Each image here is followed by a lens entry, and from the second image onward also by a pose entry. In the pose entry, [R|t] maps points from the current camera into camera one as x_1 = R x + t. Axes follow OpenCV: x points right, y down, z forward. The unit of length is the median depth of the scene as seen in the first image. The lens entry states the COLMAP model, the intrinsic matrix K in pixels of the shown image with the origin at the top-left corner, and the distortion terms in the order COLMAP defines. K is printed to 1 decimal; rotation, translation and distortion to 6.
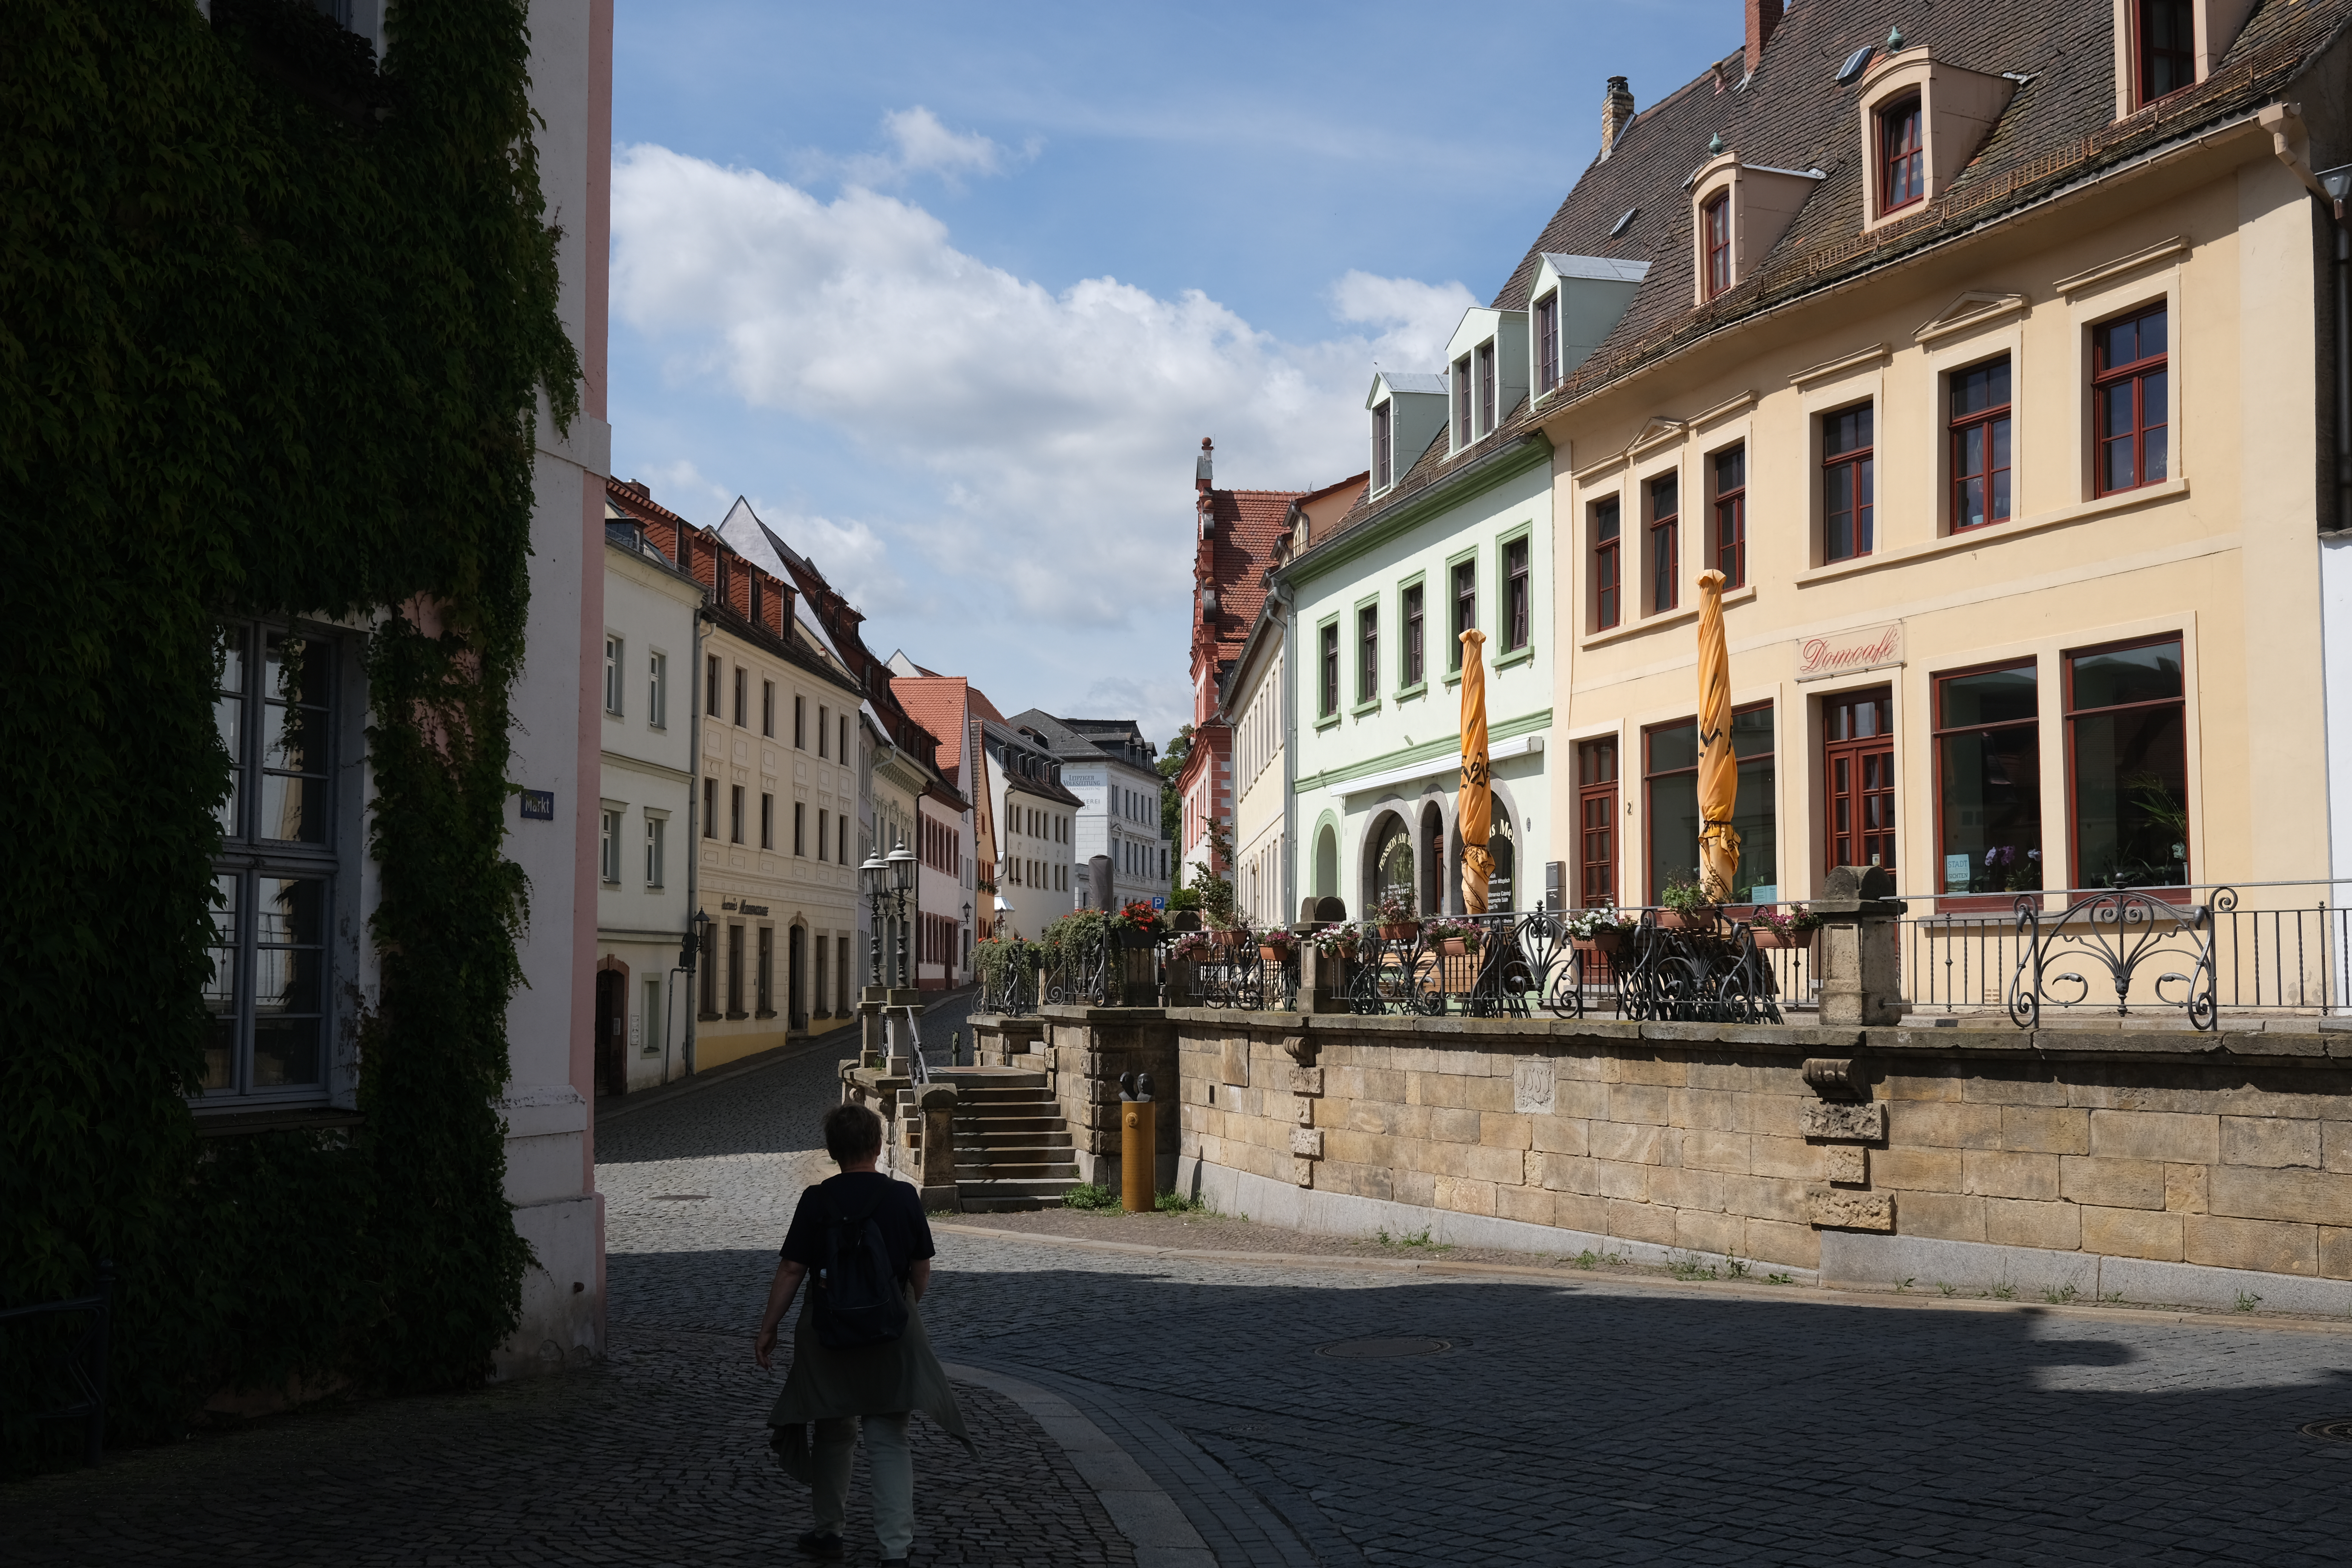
lens RADIAL K [[2449.6, 0, 1196.6], [0, 2449.6, 789.8], [0, 0, 1]] dist [0.024281, 0.000000]
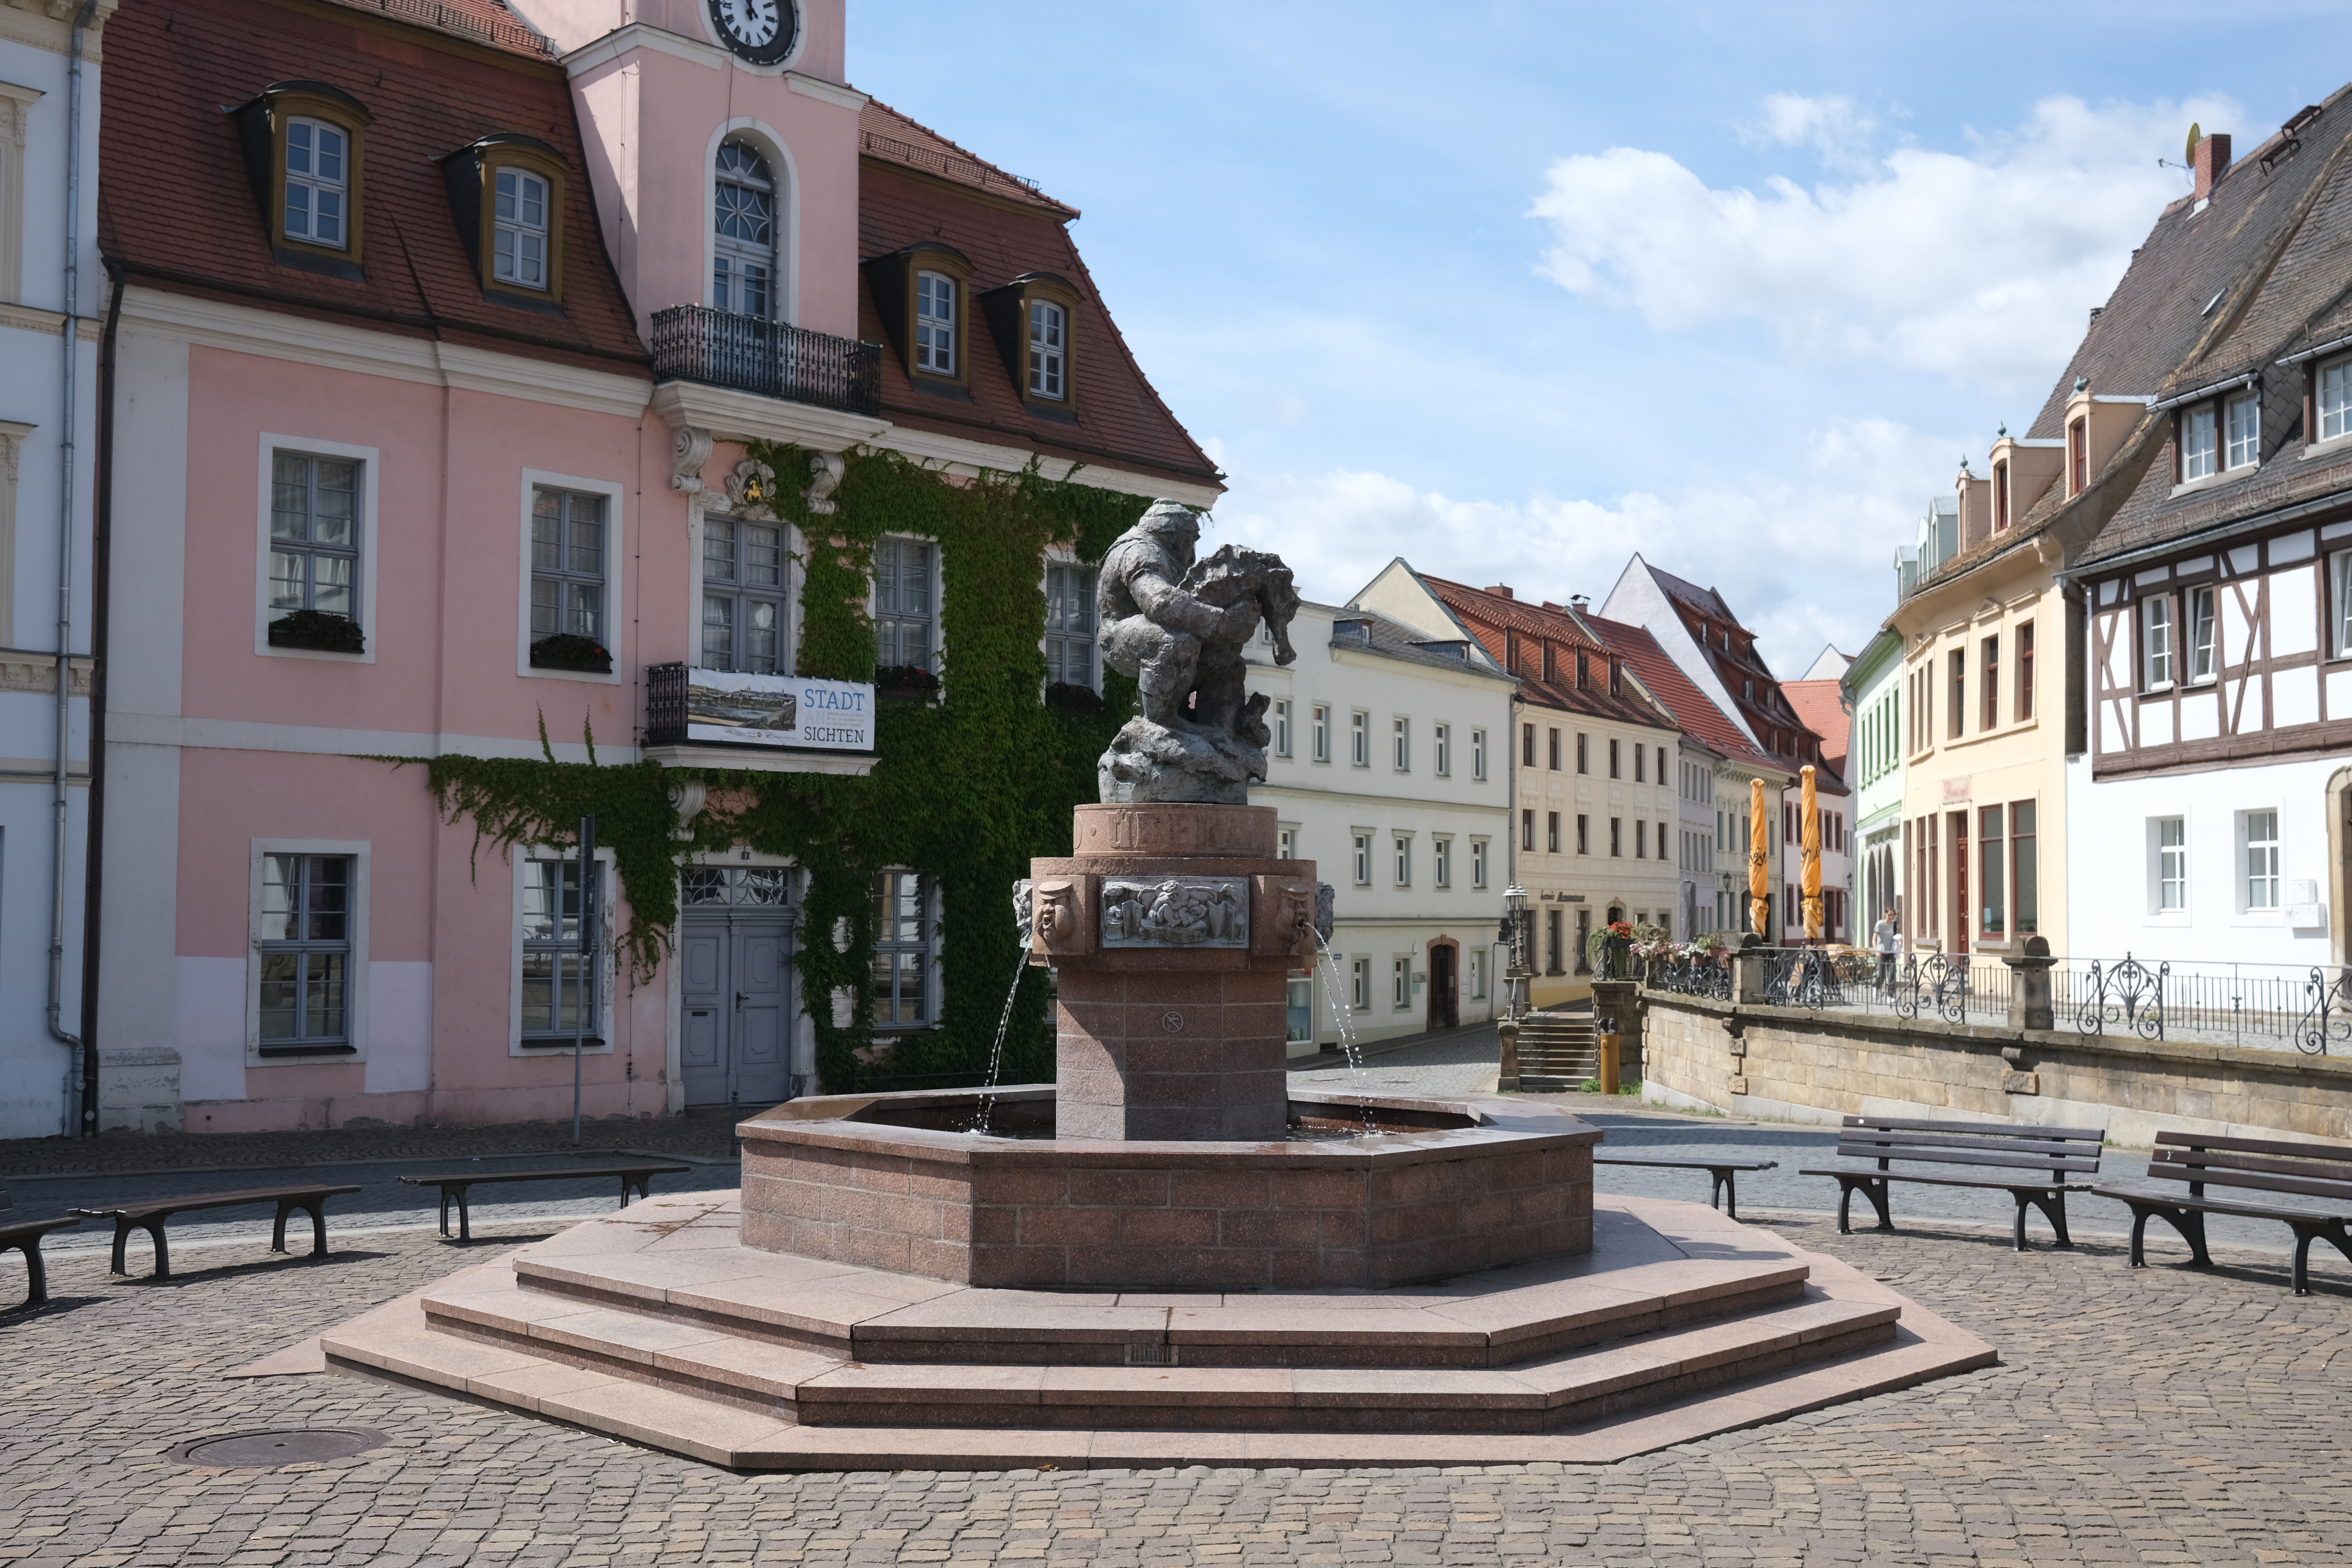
lens RADIAL K [[2449.6, 0, 1164.0], [0, 2449.6, 796.4], [0, 0, 1]] dist [0.024281, 0.000000]
pose [[0.898096, -0.019123, -0.439383, 0.267971], [0.031463, 0.999288, 0.020818, -0.054037], [0.438672, -0.032521, 0.898059, -0.428781]]
